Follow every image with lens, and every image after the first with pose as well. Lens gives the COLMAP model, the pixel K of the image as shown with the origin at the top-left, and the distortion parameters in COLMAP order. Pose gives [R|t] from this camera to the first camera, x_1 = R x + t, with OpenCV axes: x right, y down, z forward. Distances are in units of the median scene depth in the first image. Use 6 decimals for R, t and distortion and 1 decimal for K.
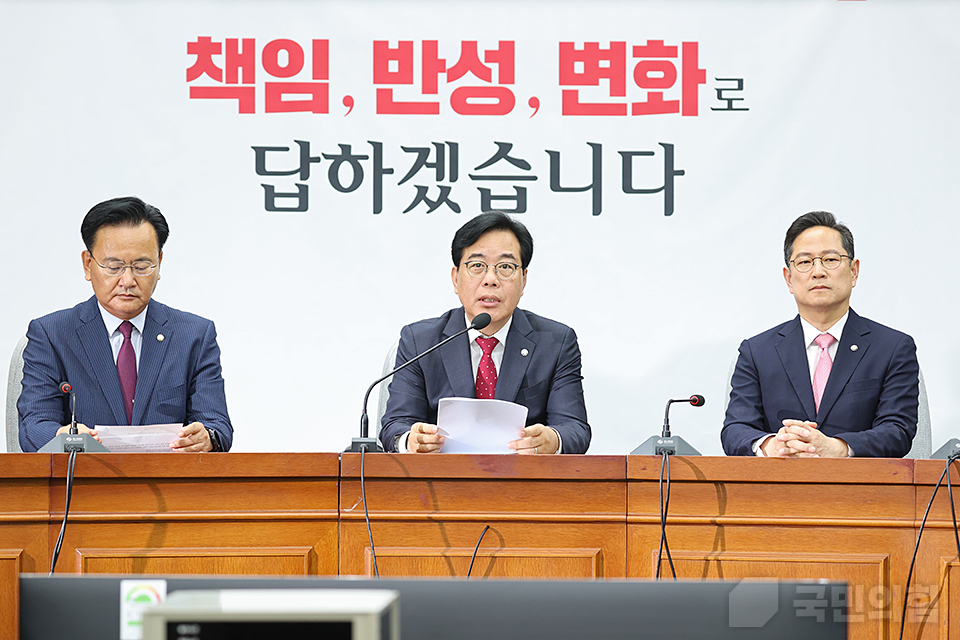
lens RADIAL K [[3101.9, 0, 480.0], [0, 3101.9, 320.0], [0, 0, 1]] dist [0.160993, -0.119576]
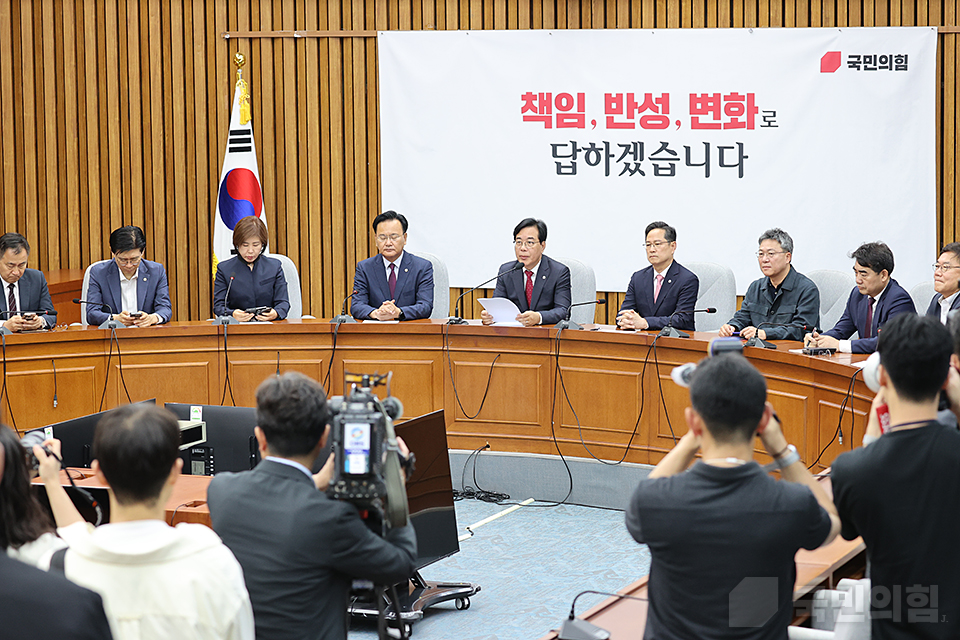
lens RADIAL K [[2873.6, 0, 480.0], [0, 2873.6, 320.0], [0, 0, 1]] dist [-0.003501, -0.601268]
pose [[0.930758, 0.023957, -0.364851, 0.598991], [0.021727, 0.992464, 0.120595, -0.174013], [0.364991, -0.120172, 0.923223, -0.839884]]
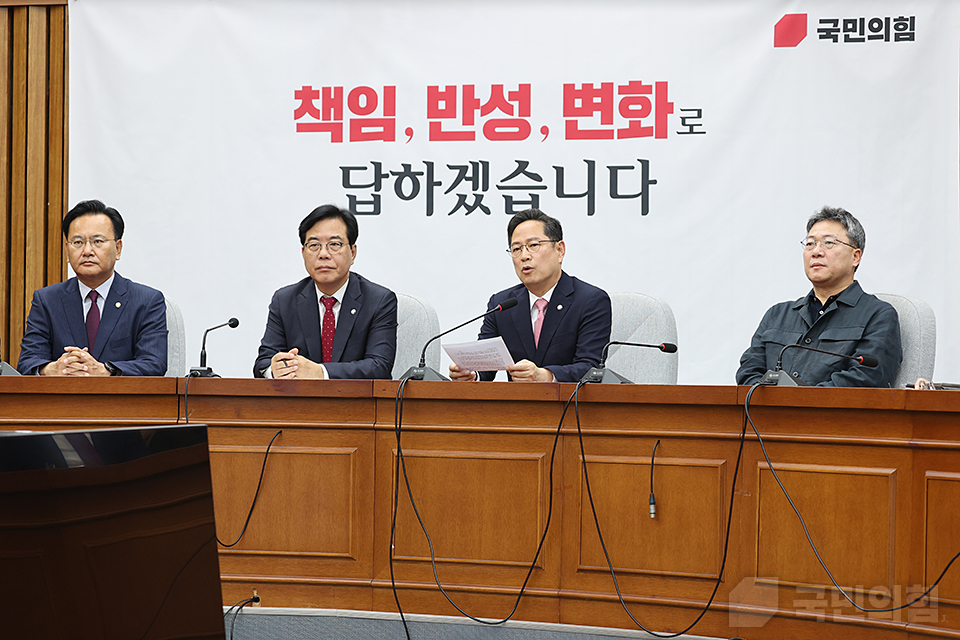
lens RADIAL K [[2794.2, 0, 480.0], [0, 2794.2, 320.0], [0, 0, 1]] dist [-0.004062, -0.597848]
pose [[0.966566, -0.000680, -0.256418, 0.294863], [0.000366, 0.999999, -0.001270, 0.011949], [0.256418, 0.001134, 0.966565, -0.152468]]
